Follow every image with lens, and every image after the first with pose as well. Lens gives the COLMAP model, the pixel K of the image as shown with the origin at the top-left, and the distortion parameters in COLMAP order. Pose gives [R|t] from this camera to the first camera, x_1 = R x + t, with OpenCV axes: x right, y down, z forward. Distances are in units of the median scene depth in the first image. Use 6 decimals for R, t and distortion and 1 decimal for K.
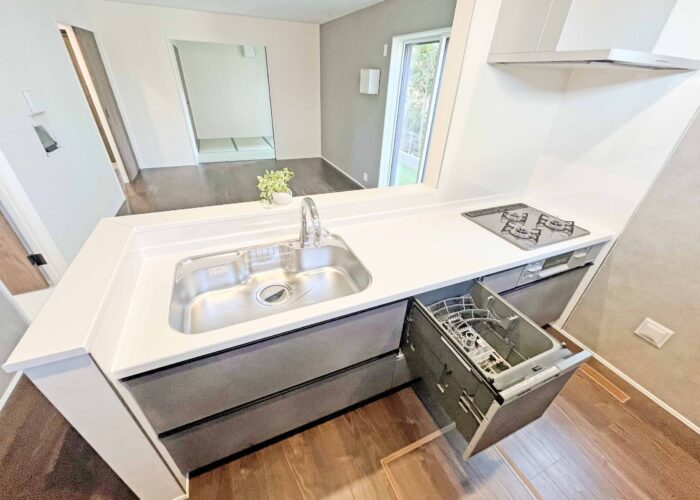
lens RADIAL K [[284.8, 0, 343.2], [0, 284.8, 252.1], [0, 0, 1]] dist [0.002031, -0.001685]
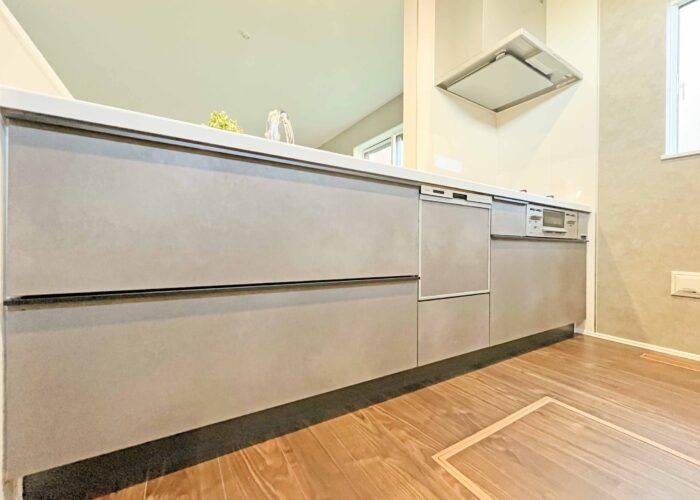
lens RADIAL K [[284.8, 0, 346.7], [0, 284.8, 257.2], [0, 0, 1]] dist [0.002031, -0.001685]
pose [[0.991557, -0.018959, 0.128278, -0.084187], [0.083902, 0.848072, -0.523196, 0.643670], [-0.098870, 0.529541, 0.842503, 0.350141]]
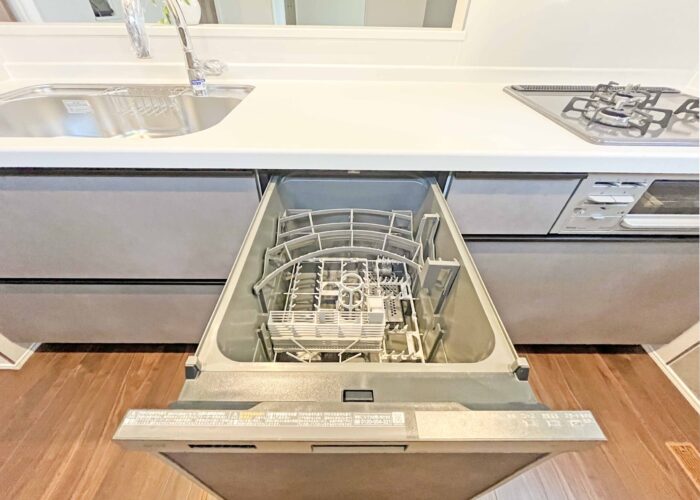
lens RADIAL K [[284.8, 0, 353.8], [0, 284.8, 256.9], [0, 0, 1]] dist [0.002031, -0.001685]
pose [[0.921246, 0.253354, -0.295158, 0.483611], [-0.204372, 0.960884, 0.186906, 0.143951], [0.330966, -0.111864, 0.936989, 0.491153]]
